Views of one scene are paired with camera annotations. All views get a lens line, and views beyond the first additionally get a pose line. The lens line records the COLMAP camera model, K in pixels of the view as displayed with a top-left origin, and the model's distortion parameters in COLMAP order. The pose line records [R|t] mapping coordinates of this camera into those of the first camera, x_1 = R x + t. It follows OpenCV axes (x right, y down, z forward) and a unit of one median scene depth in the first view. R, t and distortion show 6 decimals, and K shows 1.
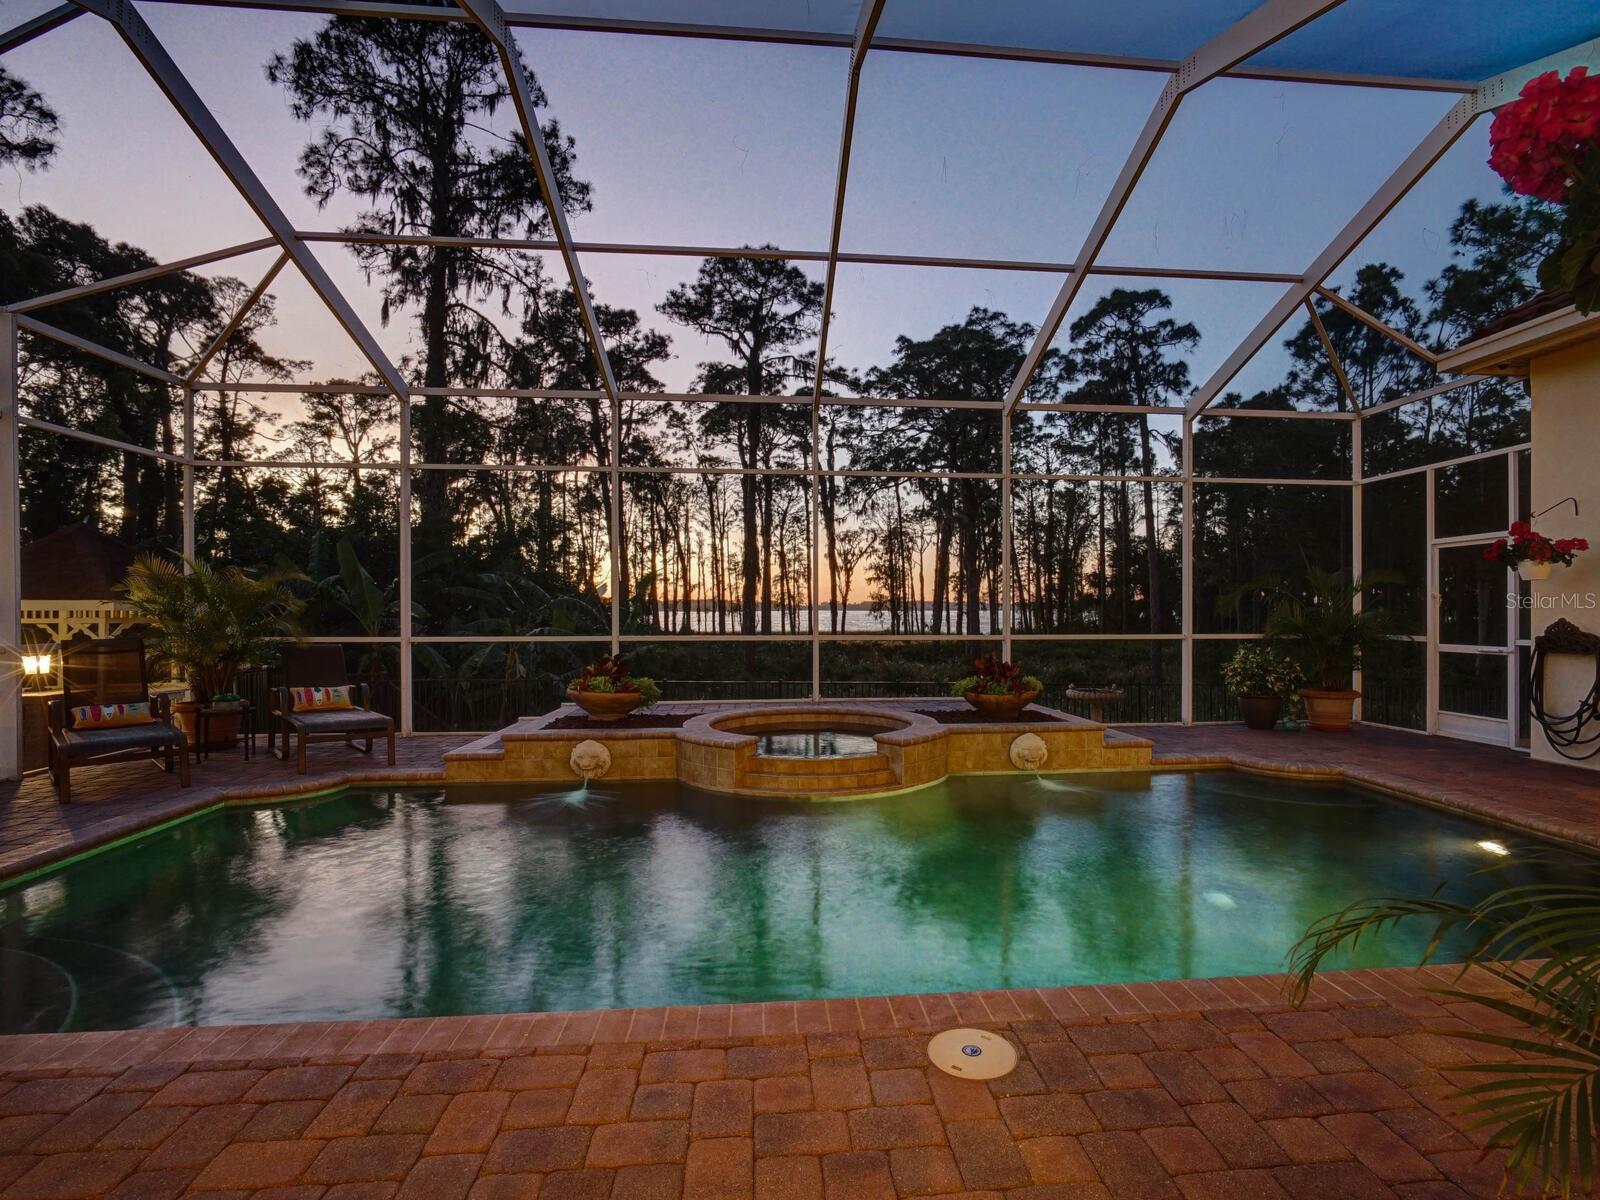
lens RADIAL K [[804.4, 0, 800.0], [0, 804.4, 600.0], [0, 0, 1]] dist [-0.002176, -0.000059]
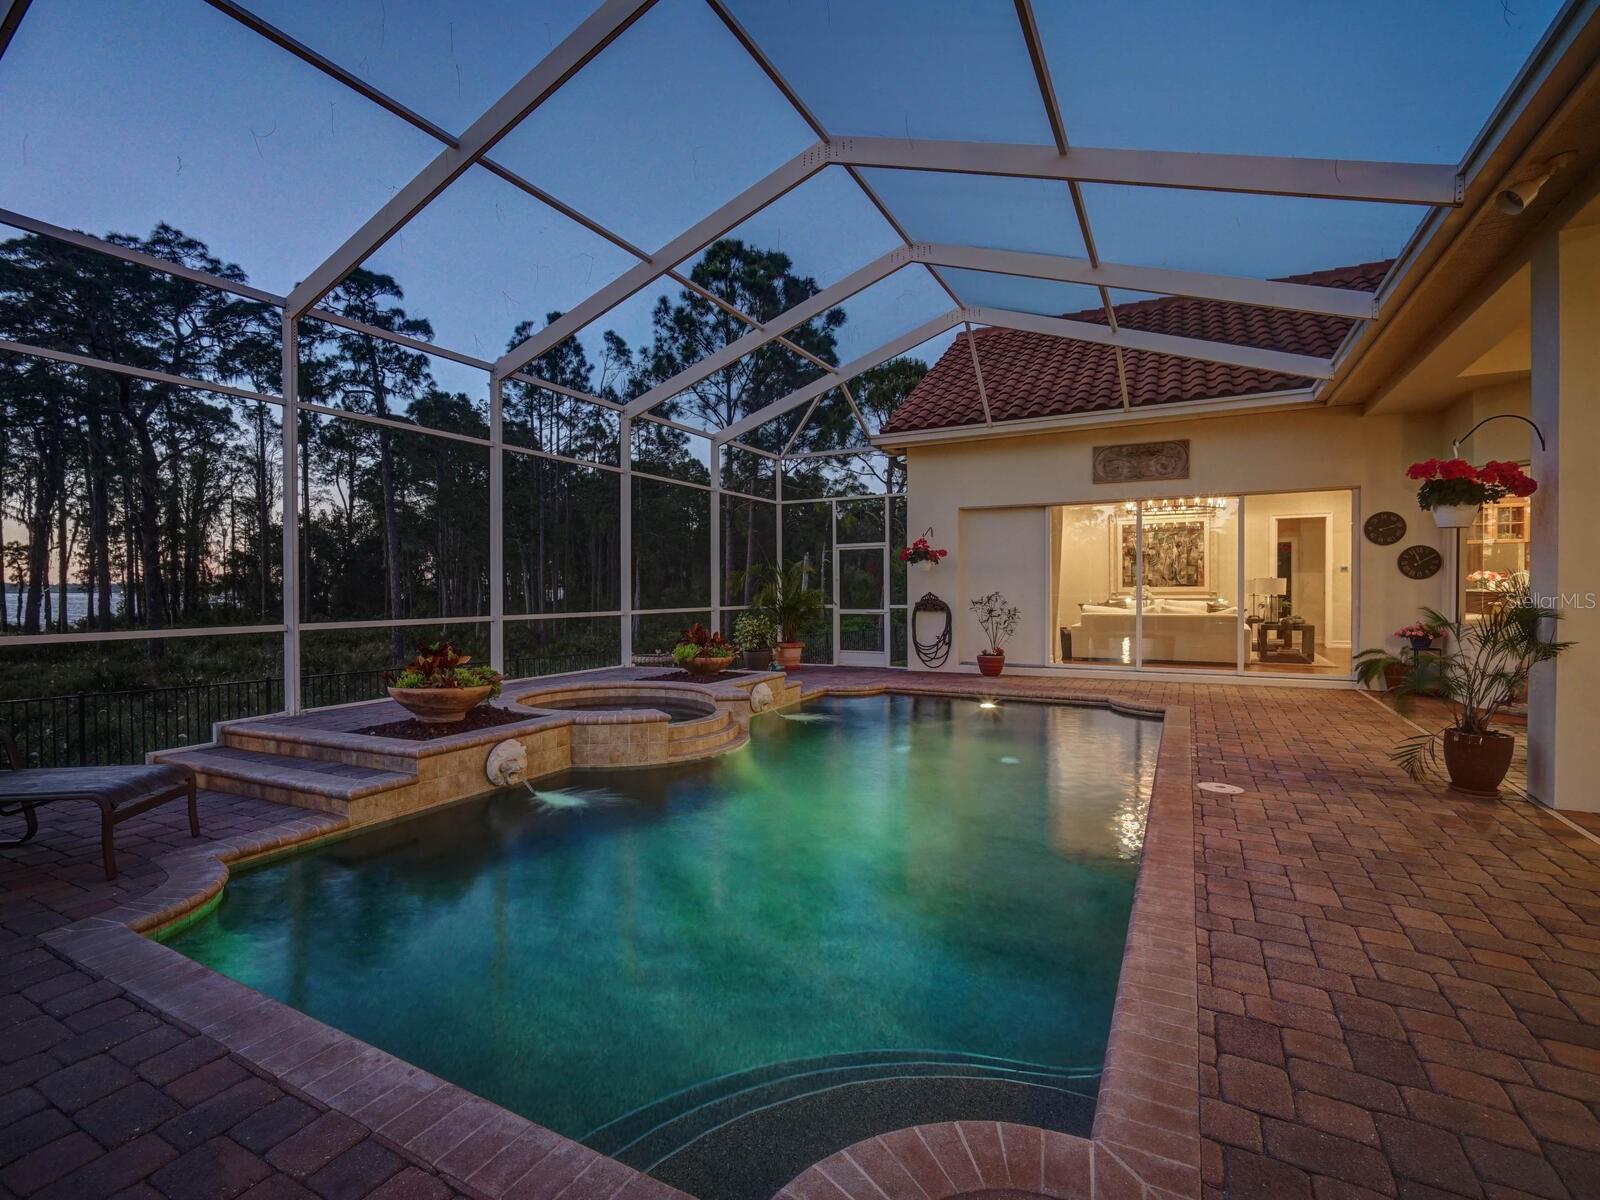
lens RADIAL K [[775.3, 0, 800.0], [0, 775.3, 600.0], [0, 0, 1]] dist [-0.029899, 0.000068]
pose [[0.545295, -0.012738, 0.838147, -0.171245], [-0.005654, 0.999806, 0.018873, 0.002008], [-0.838225, -0.015030, 0.545117, 0.066883]]
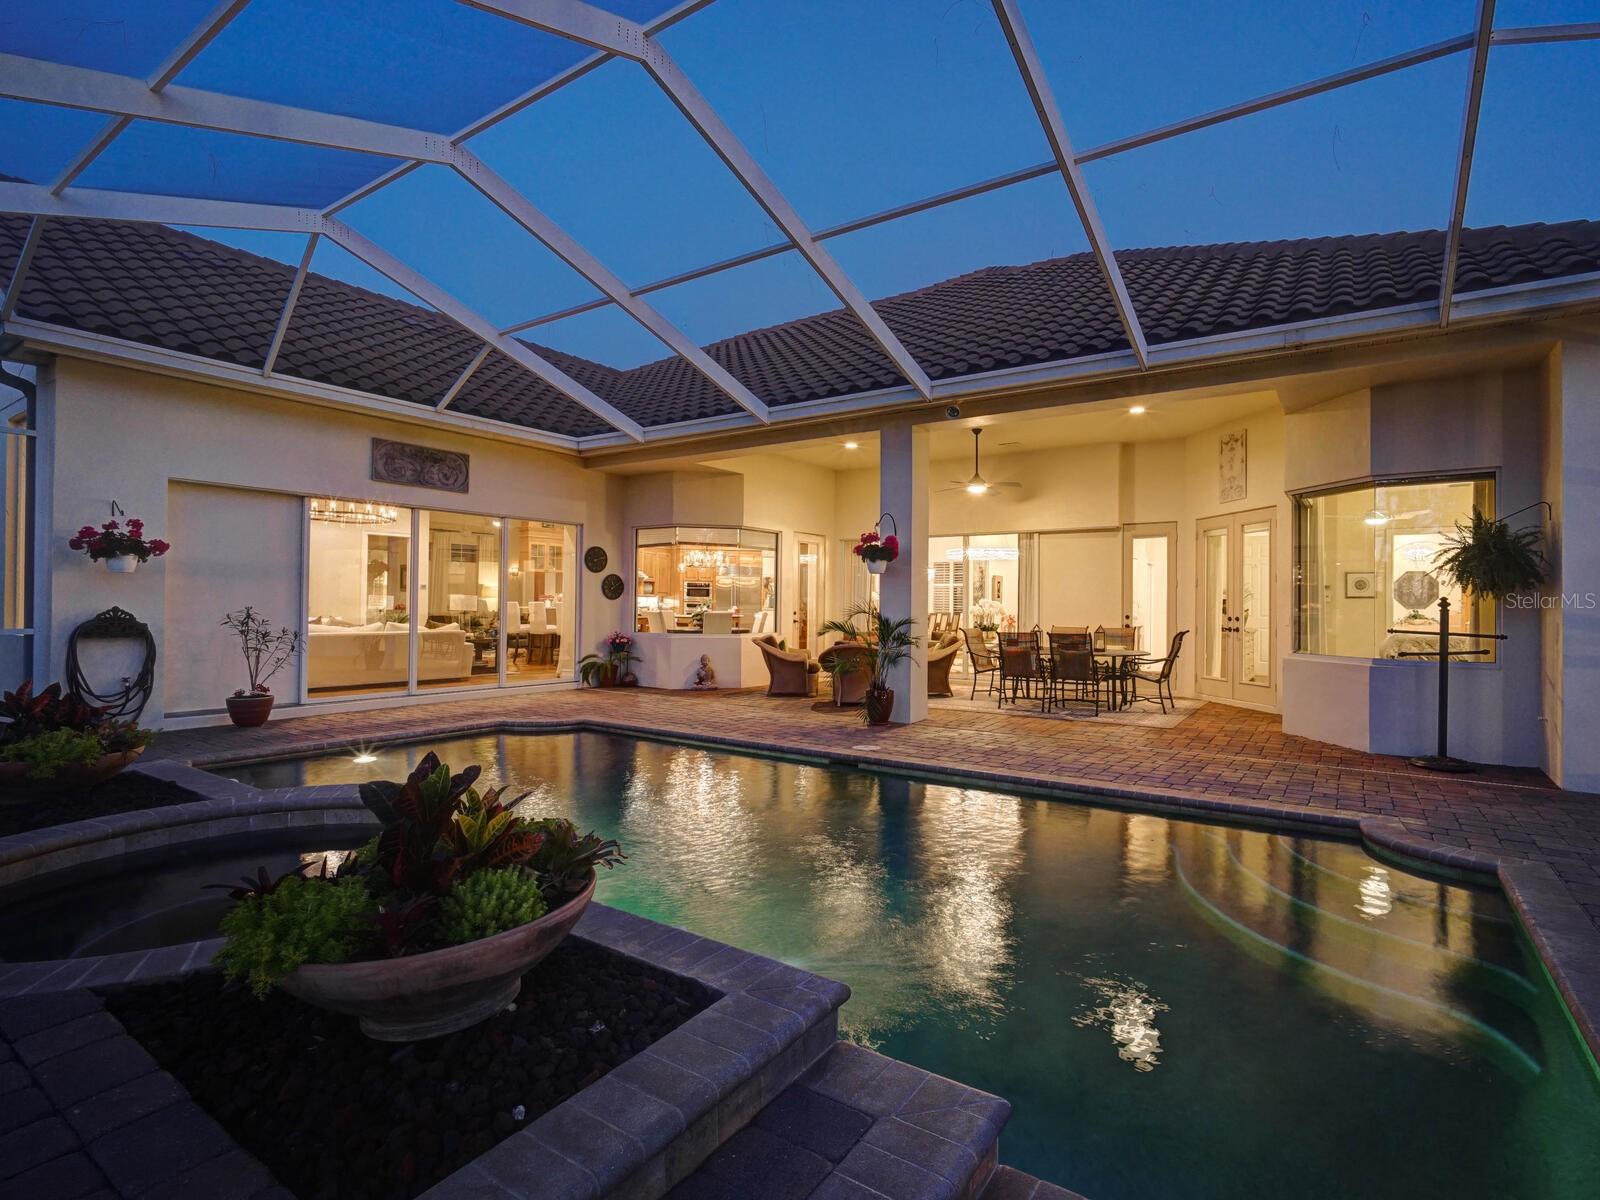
lens RADIAL K [[775.3, 0, 800.0], [0, 775.3, 600.0], [0, 0, 1]] dist [-0.029899, 0.000068]
pose [[-0.773602, -0.001740, 0.633670, -0.112874], [-0.016379, 0.999717, -0.017251, 0.003809], [-0.633460, -0.023724, -0.773411, 0.298565]]
